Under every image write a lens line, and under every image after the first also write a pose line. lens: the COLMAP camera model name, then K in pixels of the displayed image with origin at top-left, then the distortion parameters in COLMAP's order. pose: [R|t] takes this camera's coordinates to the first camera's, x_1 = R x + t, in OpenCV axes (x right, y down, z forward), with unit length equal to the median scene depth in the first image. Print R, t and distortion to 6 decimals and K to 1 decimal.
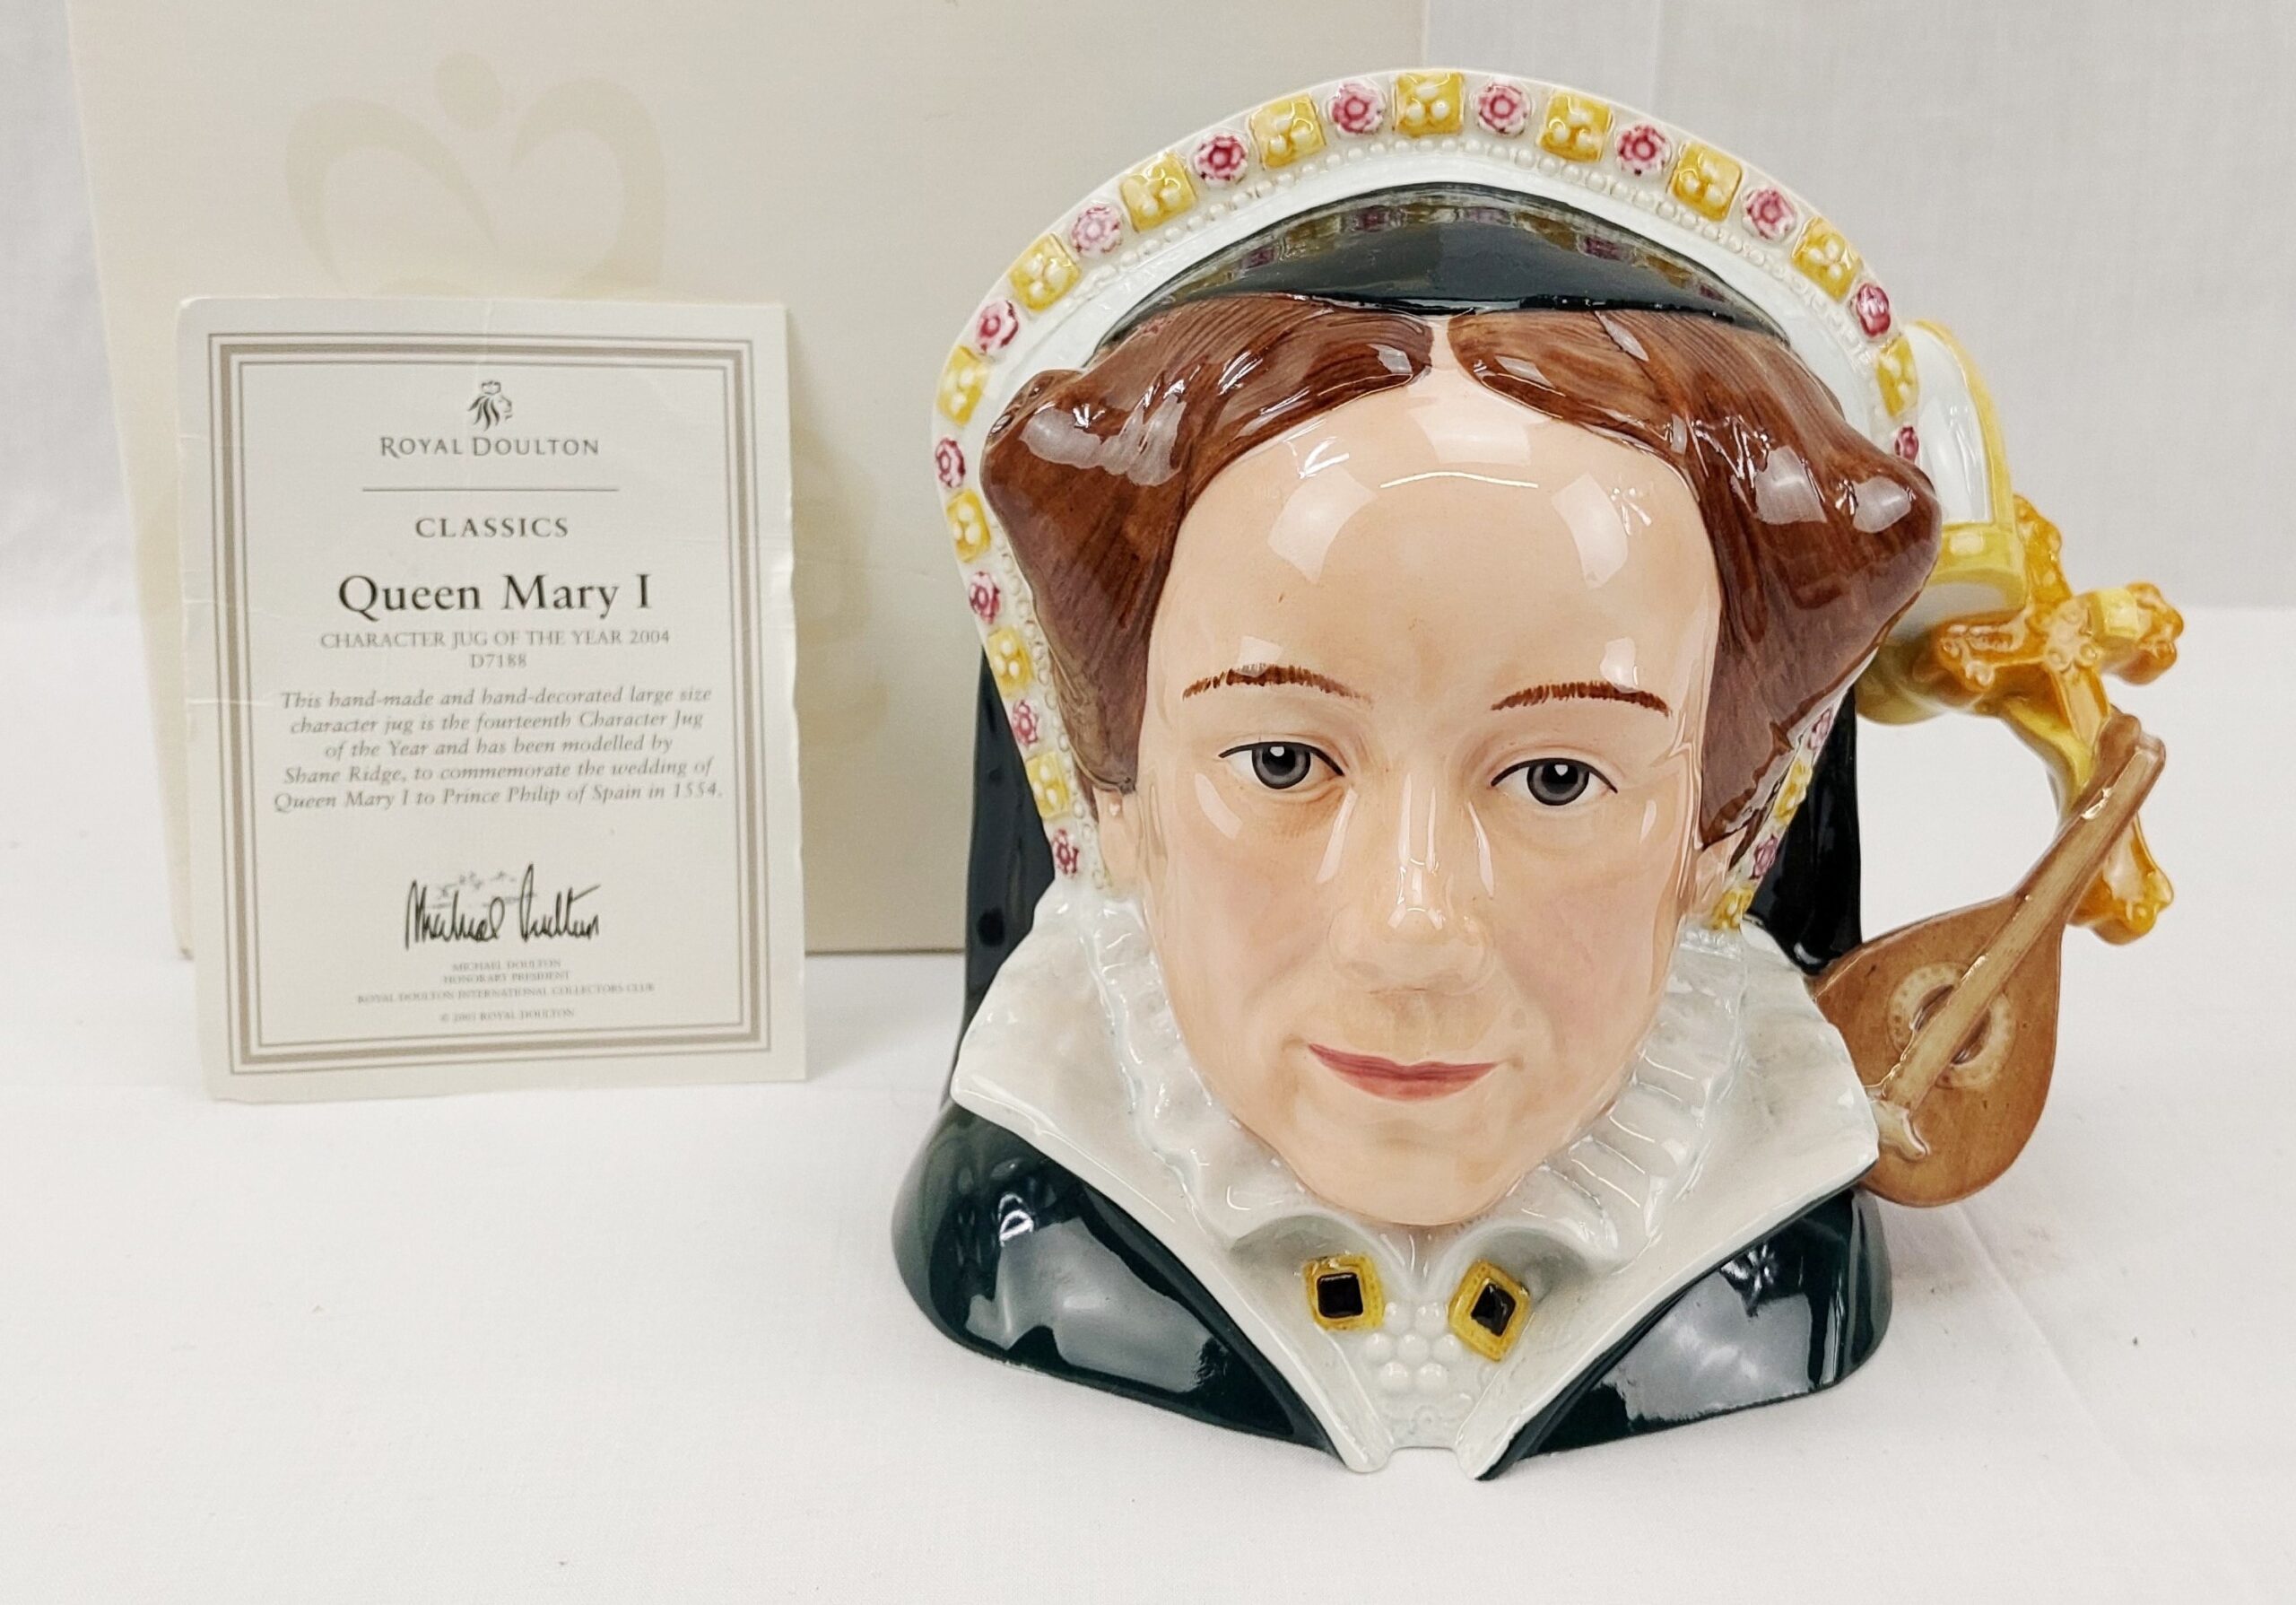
lens RADIAL K [[2076.2, 0, 1210.9], [0, 2076.2, 805.7], [0, 0, 1]] dist [0.169286, -0.452356]
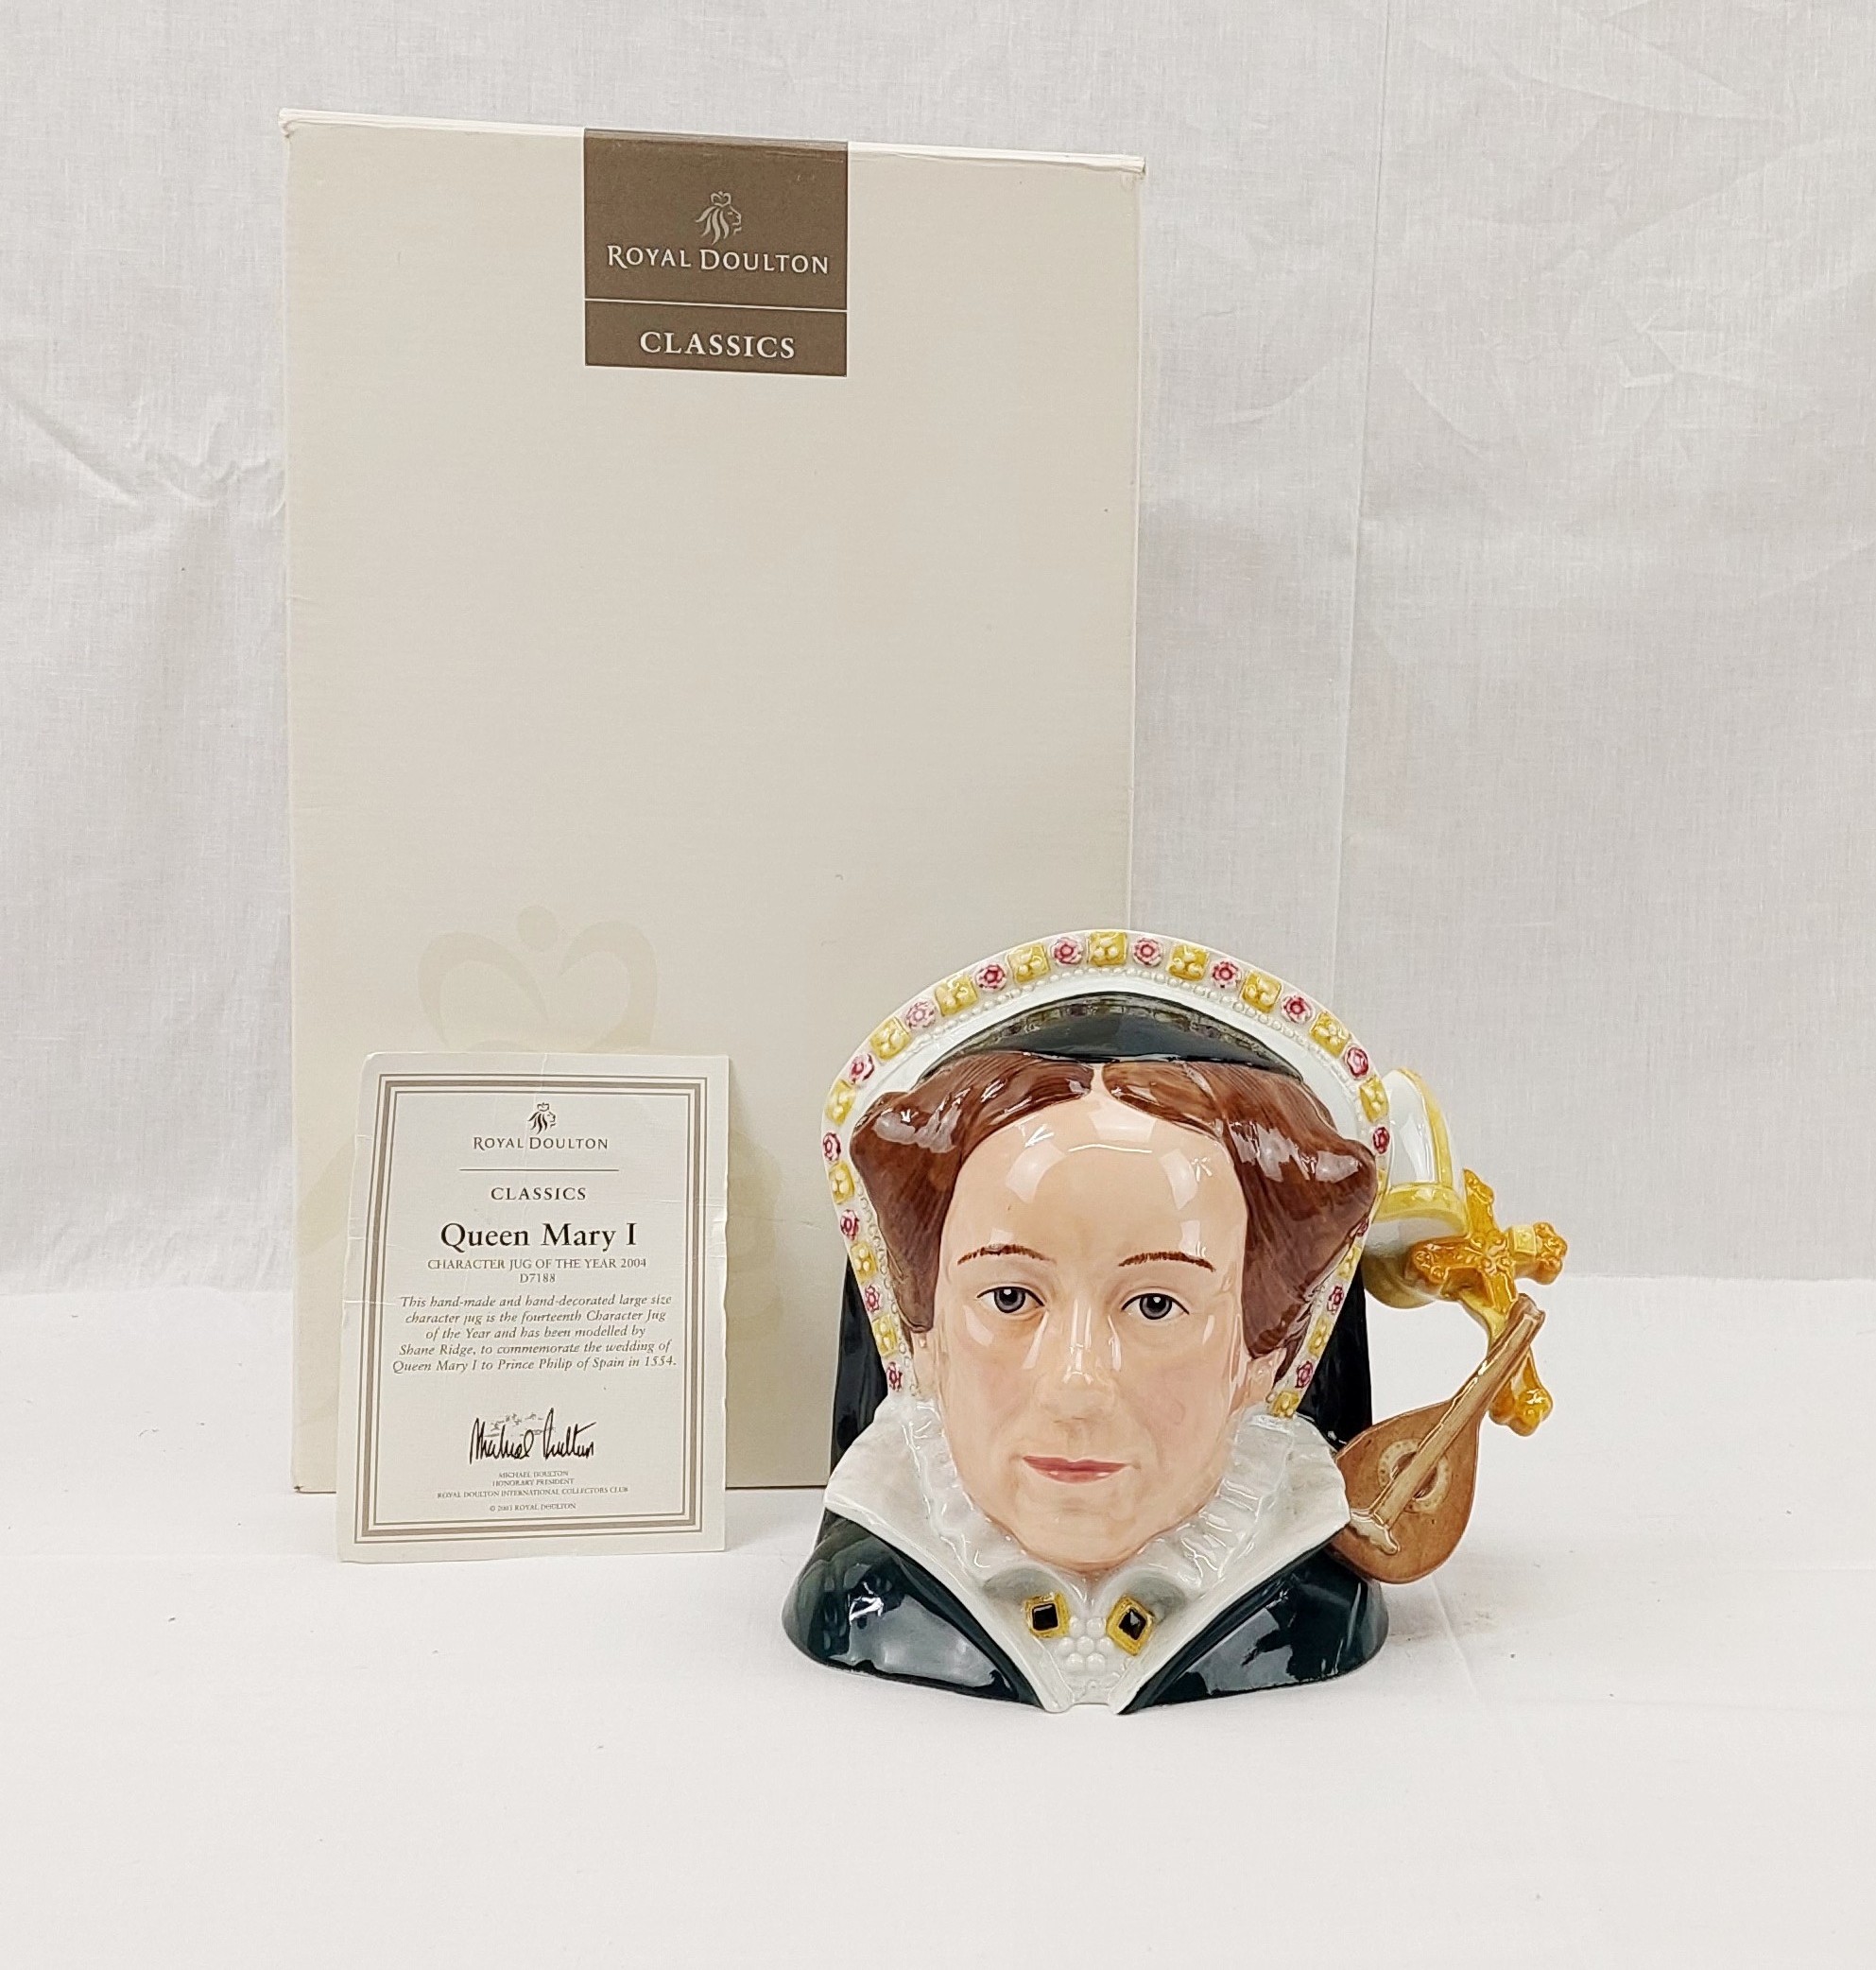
lens RADIAL K [[1706.2, 0, 938.0], [0, 1706.2, 985.0], [0, 0, 1]] dist [0.013366, 0.009399]
pose [[0.998506, 0.000748, -0.054632, 0.040619], [-0.015510, 0.962650, -0.270304, 0.092976], [0.052390, 0.270747, 0.961224, -0.404038]]
